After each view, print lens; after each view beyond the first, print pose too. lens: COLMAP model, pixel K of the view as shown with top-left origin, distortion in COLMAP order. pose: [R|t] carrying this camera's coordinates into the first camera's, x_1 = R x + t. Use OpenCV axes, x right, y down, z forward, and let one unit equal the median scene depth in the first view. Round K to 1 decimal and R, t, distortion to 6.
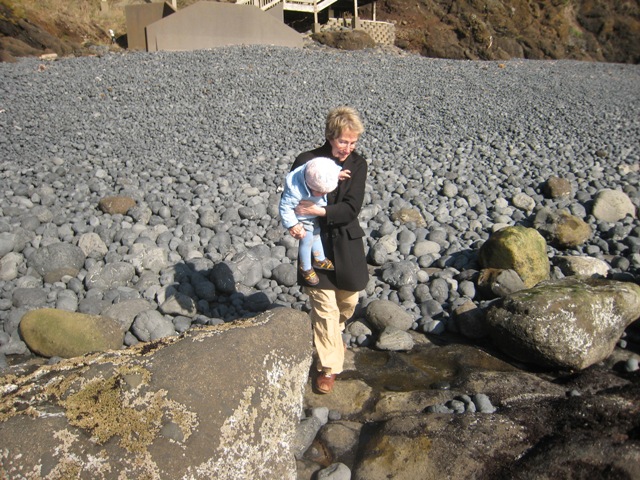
lens RADIAL K [[537.9, 0, 316.9], [0, 537.9, 242.2], [0, 0, 1]] dist [-0.146072, 0.140550]
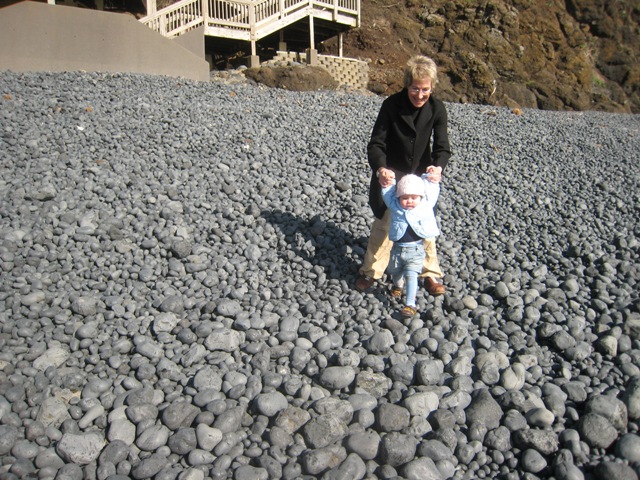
lens RADIAL K [[537.9, 0, 316.9], [0, 537.9, 242.2], [0, 0, 1]] dist [-0.146072, 0.140550]
pose [[0.999884, 0.015232, 0.000728, 0.074897], [-0.015074, 0.994484, -0.103800, -0.073043], [-0.002305, 0.103777, 0.994598, 0.256378]]
